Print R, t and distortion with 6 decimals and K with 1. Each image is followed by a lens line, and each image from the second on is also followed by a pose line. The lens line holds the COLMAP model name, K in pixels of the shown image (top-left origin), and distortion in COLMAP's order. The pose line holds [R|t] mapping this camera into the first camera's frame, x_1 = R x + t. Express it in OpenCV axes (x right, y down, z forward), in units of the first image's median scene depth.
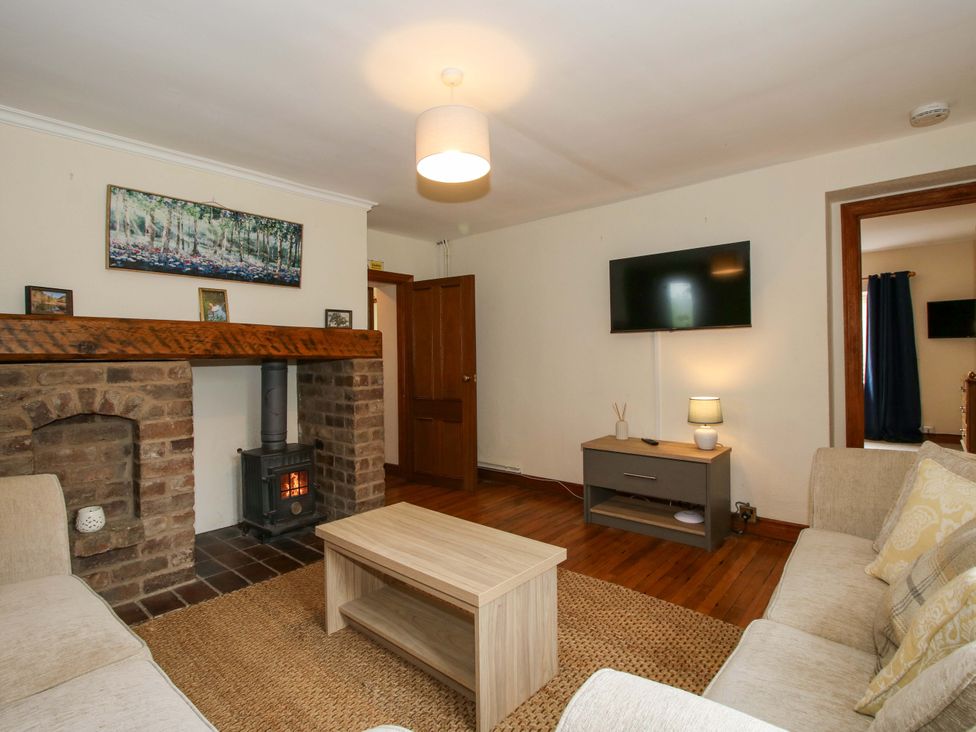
lens RADIAL K [[506.4, 0, 482.7], [0, 506.4, 358.4], [0, 0, 1]] dist [-0.011857, -0.001291]
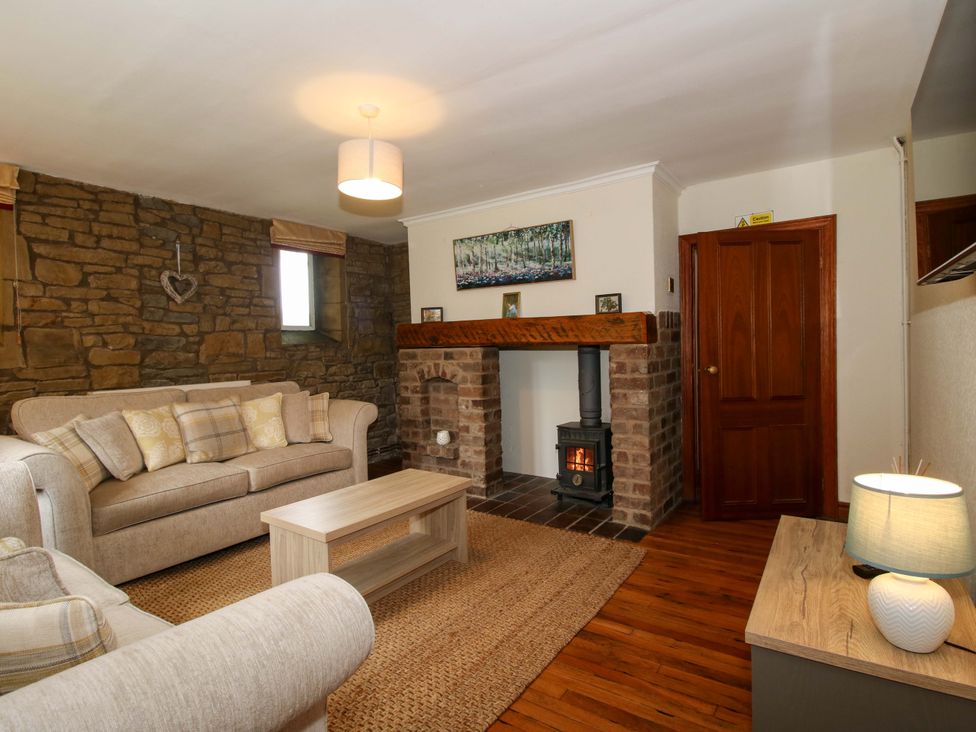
lens RADIAL K [[506.4, 0, 482.7], [0, 506.4, 358.4], [0, 0, 1]] dist [-0.011857, -0.001291]
pose [[0.100350, 0.037668, -0.994239, 0.787613], [0.019881, 0.999008, 0.039855, -0.018809], [0.994754, -0.023766, 0.099502, 0.776648]]
